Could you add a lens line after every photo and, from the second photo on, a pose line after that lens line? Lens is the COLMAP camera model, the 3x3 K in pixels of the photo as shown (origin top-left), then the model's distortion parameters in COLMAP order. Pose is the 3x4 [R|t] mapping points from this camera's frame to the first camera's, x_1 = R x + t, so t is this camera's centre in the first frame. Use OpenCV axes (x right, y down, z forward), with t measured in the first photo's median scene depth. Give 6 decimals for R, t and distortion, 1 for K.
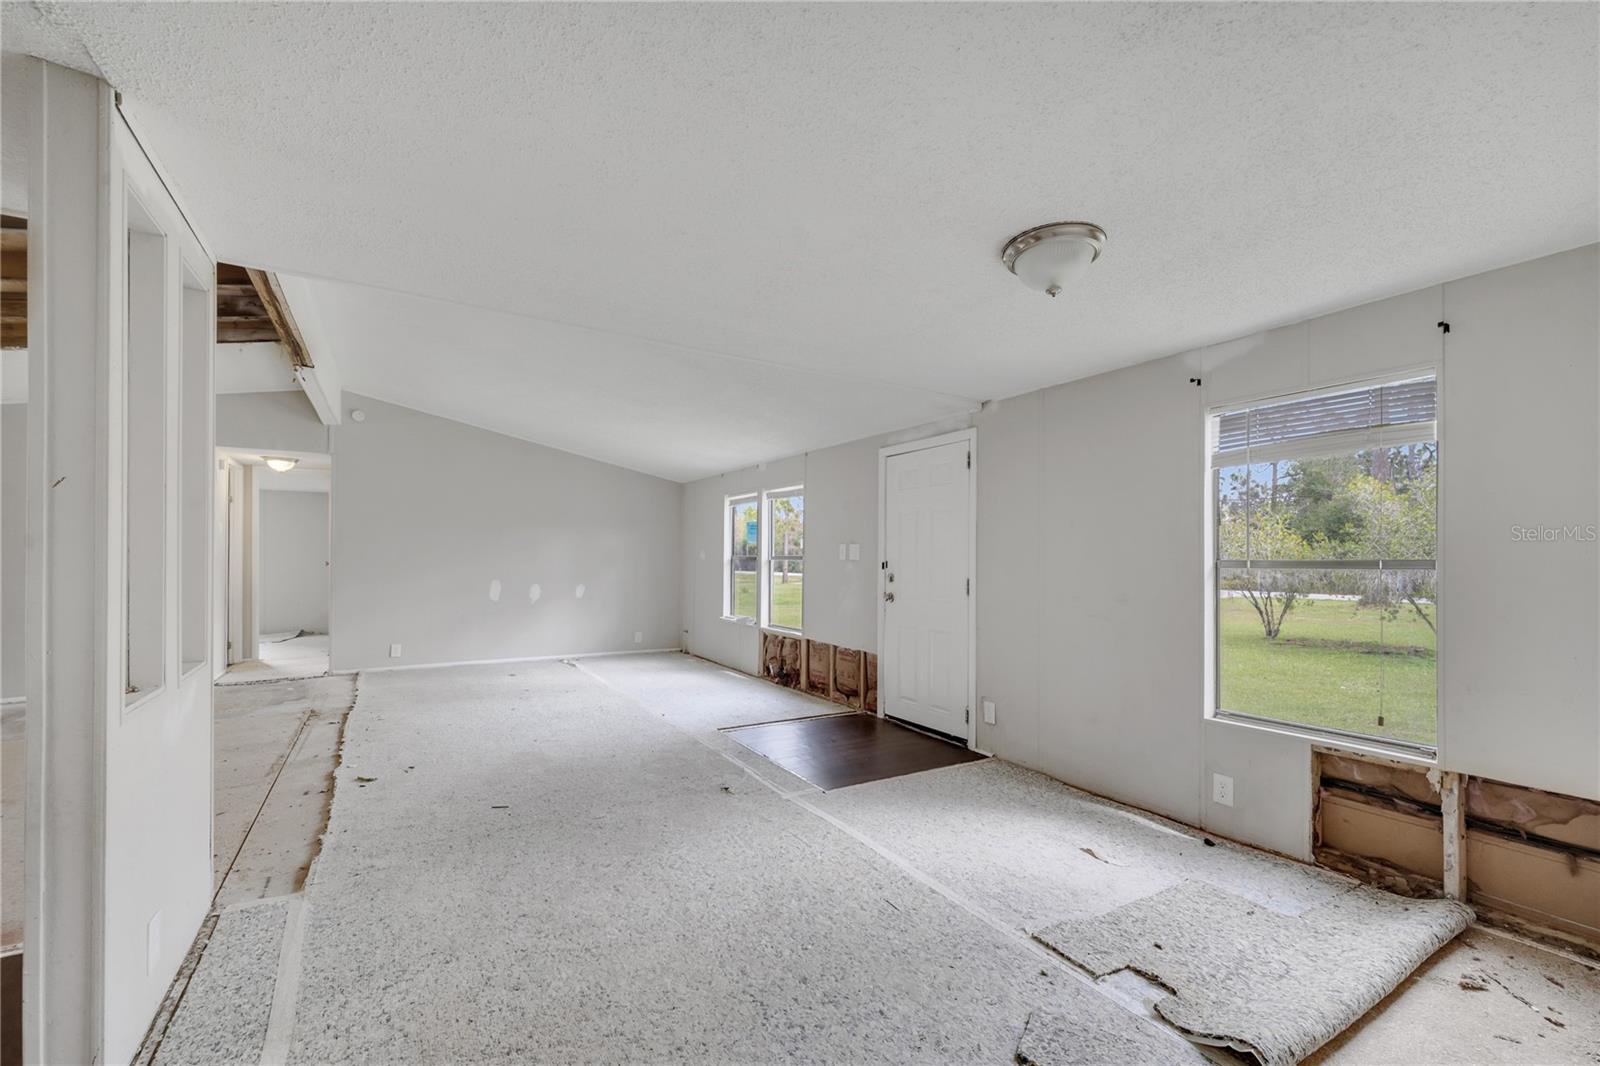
lens RADIAL K [[649.6, 0, 799.6], [0, 649.6, 556.6], [0, 0, 1]] dist [0.006082, -0.002060]
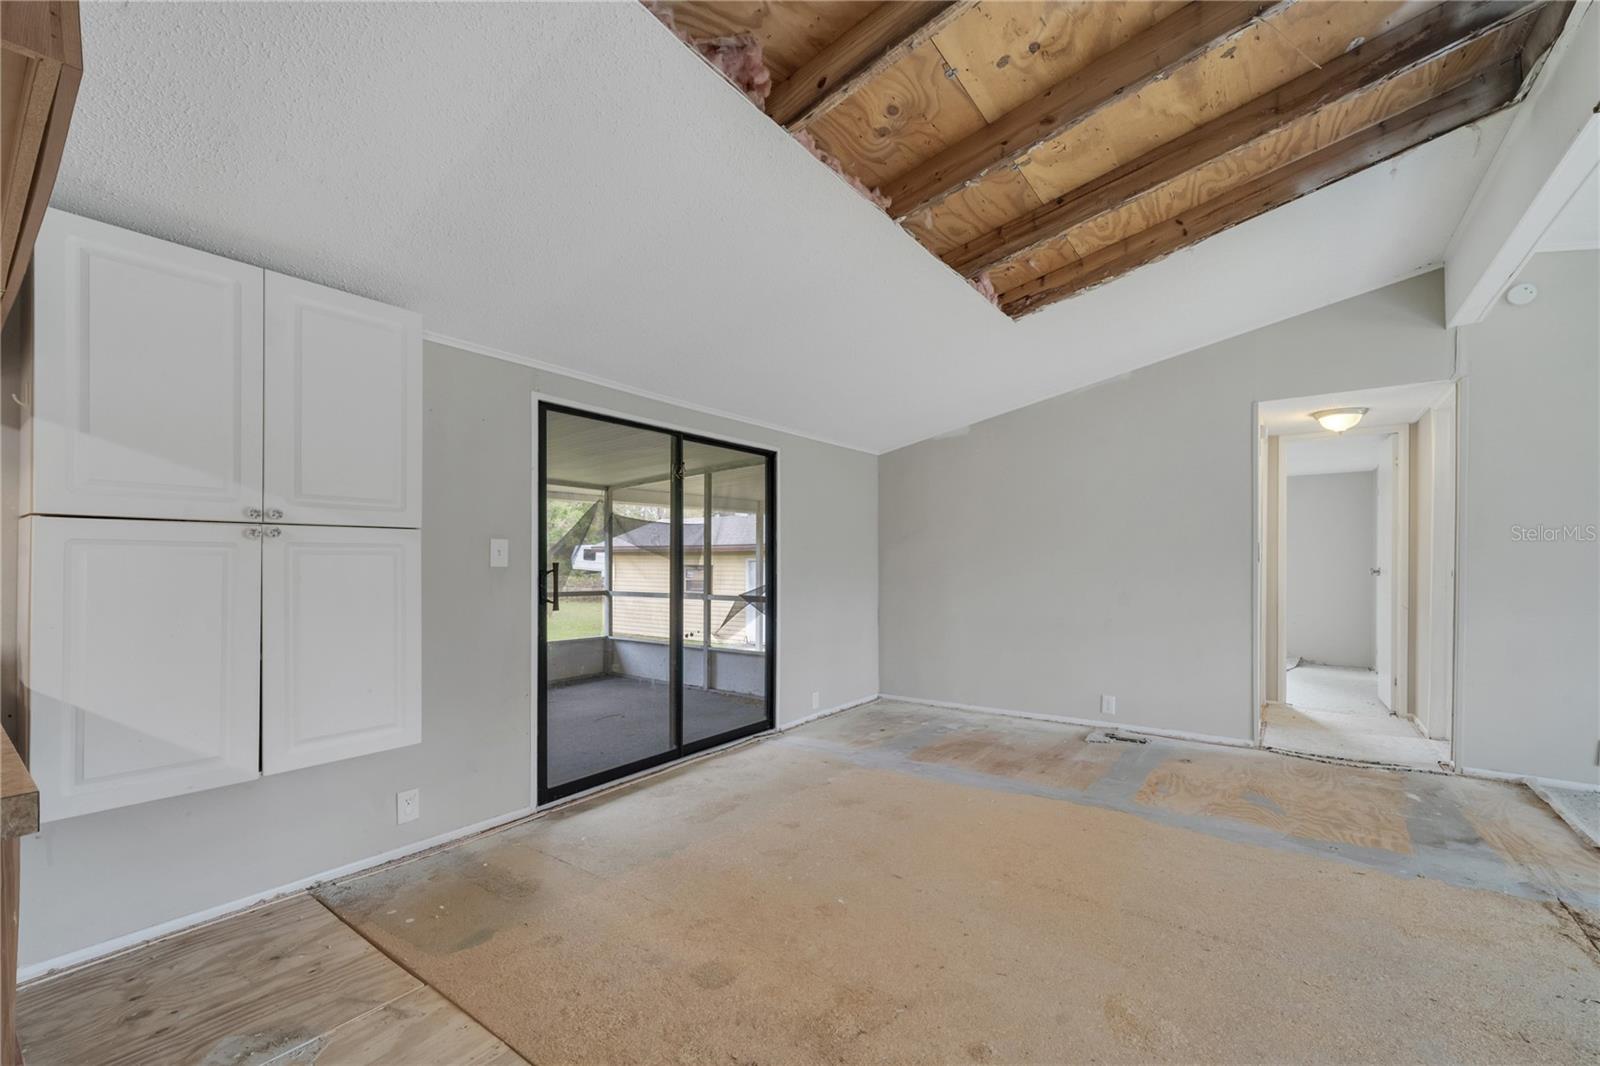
lens RADIAL K [[649.6, 0, 791.8], [0, 649.6, 564.3], [0, 0, 1]] dist [0.006082, -0.002060]
pose [[0.357082, 0.004556, -0.934062, -0.490978], [0.002948, 0.999978, 0.006004, -0.003319], [0.934068, -0.004897, 0.357061, 0.322342]]
